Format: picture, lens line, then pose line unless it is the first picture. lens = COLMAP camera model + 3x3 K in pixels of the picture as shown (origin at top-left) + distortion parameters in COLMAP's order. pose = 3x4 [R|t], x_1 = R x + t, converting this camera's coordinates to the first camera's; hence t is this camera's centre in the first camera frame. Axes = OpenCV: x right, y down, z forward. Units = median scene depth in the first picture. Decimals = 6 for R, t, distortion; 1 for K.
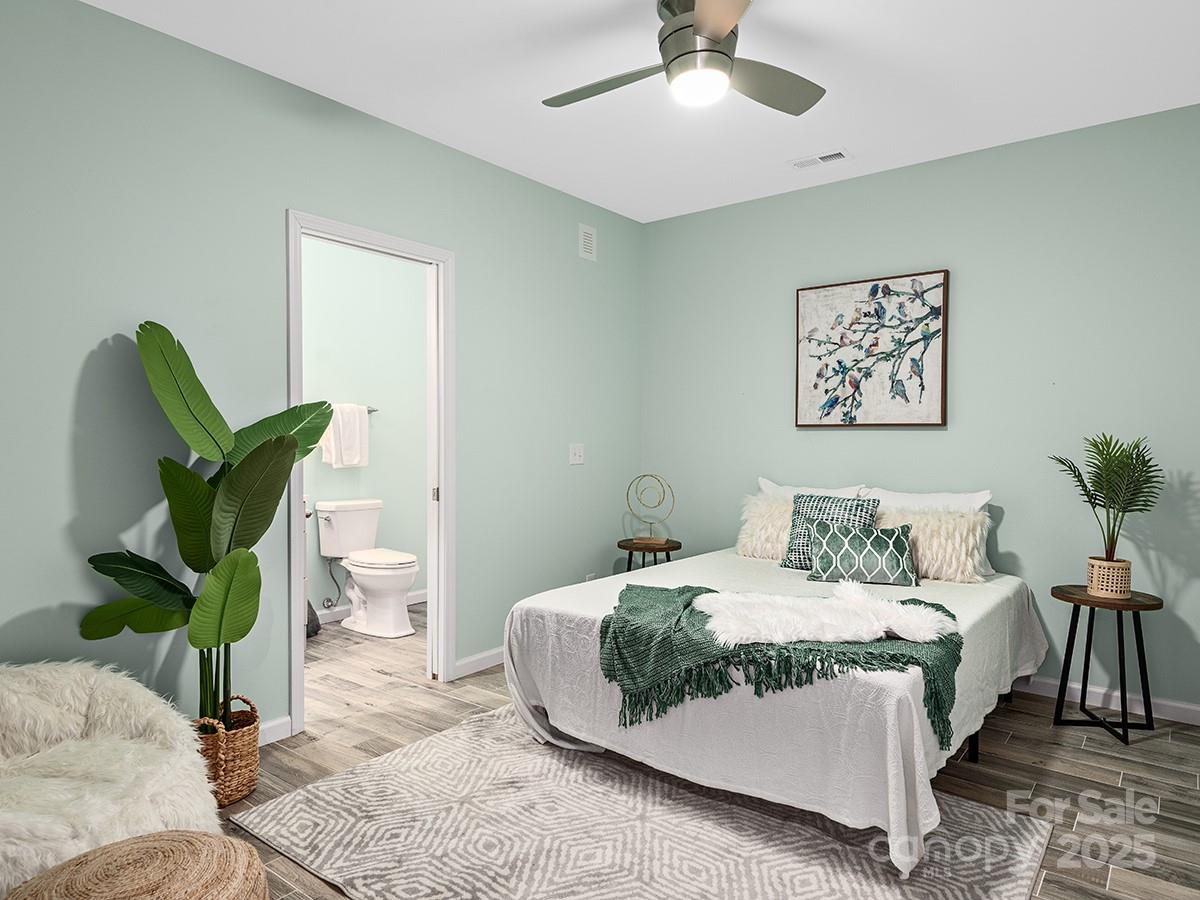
lens RADIAL K [[740.5, 0, 601.9], [0, 740.5, 449.9], [0, 0, 1]] dist [-0.001501, -0.003349]
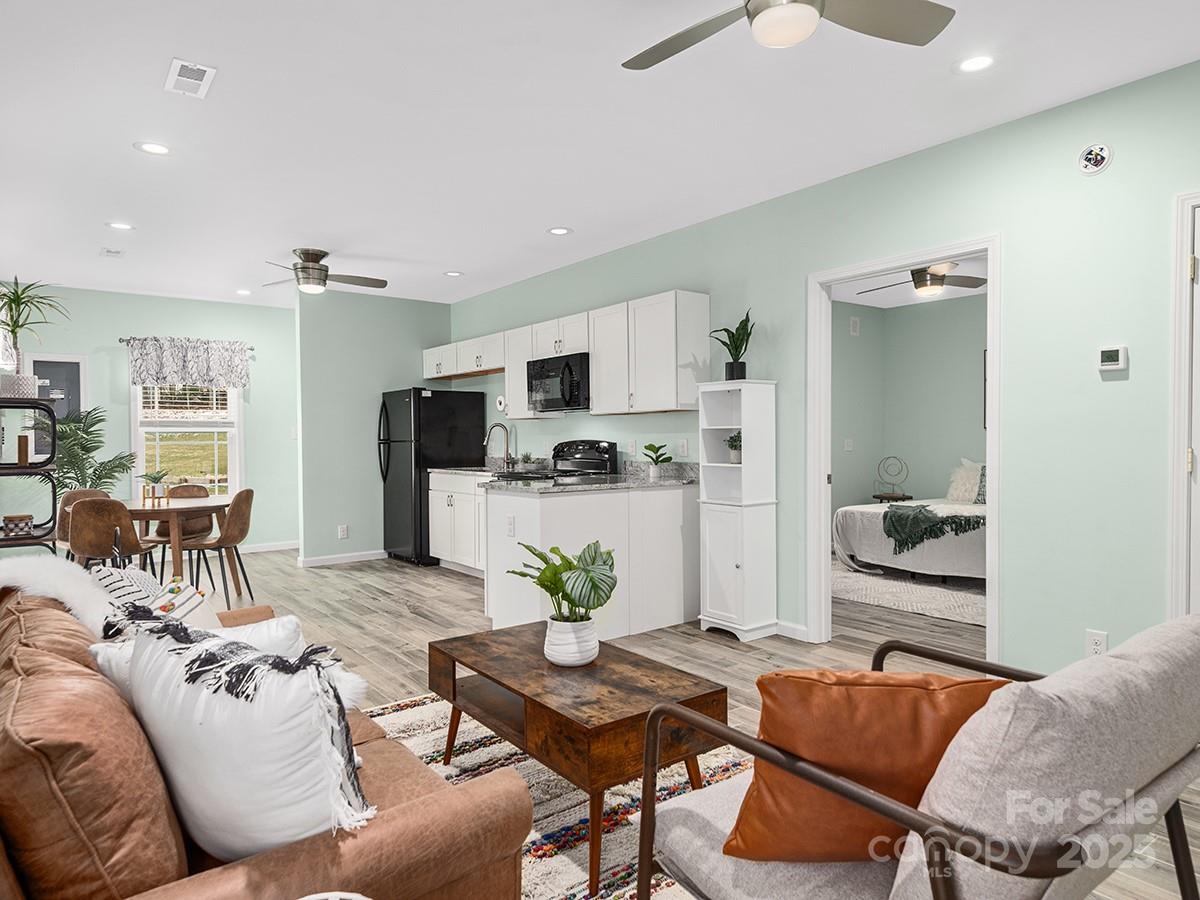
lens RADIAL K [[740.5, 0, 594.8], [0, 740.5, 442.2], [0, 0, 1]] dist [-0.001501, -0.003349]
pose [[0.964933, -0.007661, -0.262384, -0.222883], [0.003352, 0.999852, -0.016866, 0.039956], [0.262474, 0.015395, 0.964816, -1.249911]]
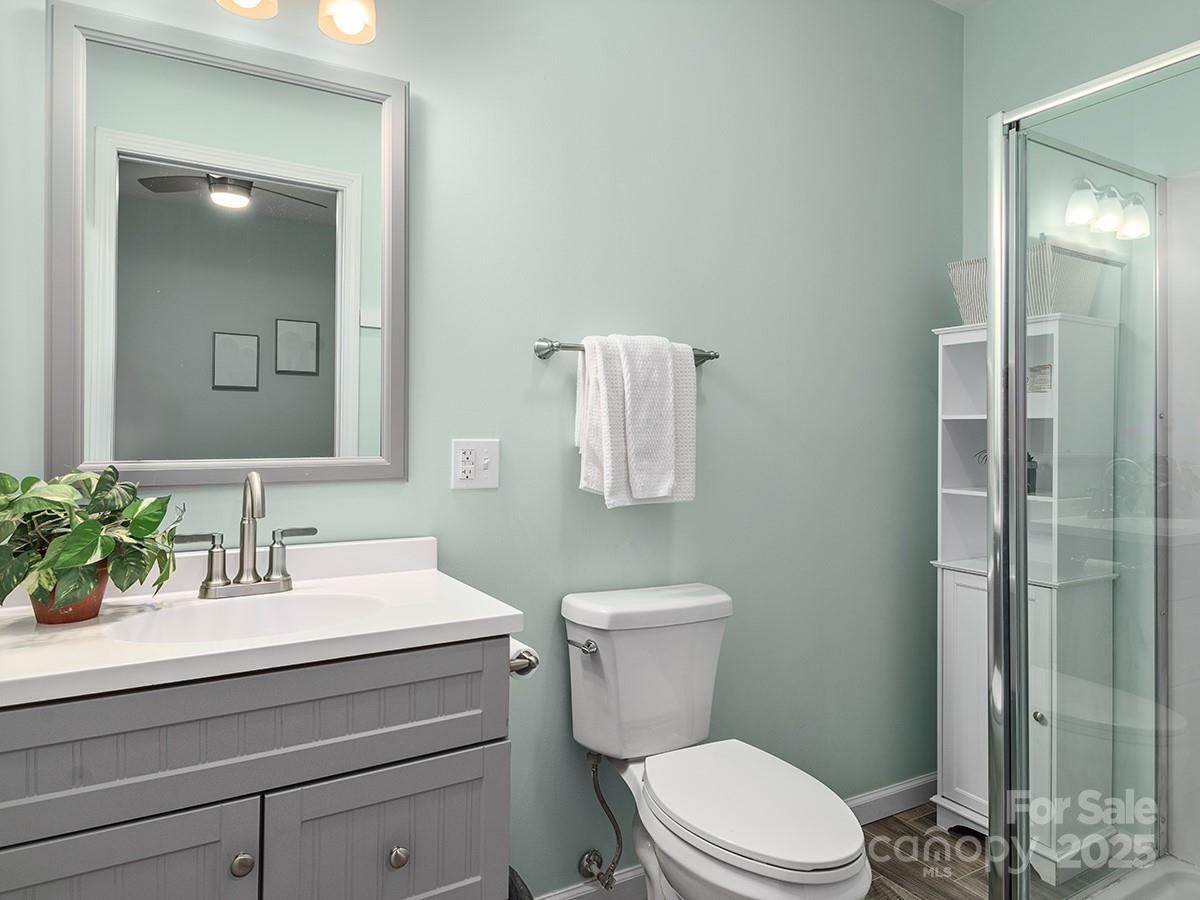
lens RADIAL K [[740.5, 0, 597.1], [0, 740.5, 453.2], [0, 0, 1]] dist [-0.001501, -0.003349]
pose [[0.933409, -0.000439, -0.358815, -0.262338], [-0.012745, 0.999328, -0.034376, 0.012016], [0.358589, 0.036660, 0.932776, 0.728730]]
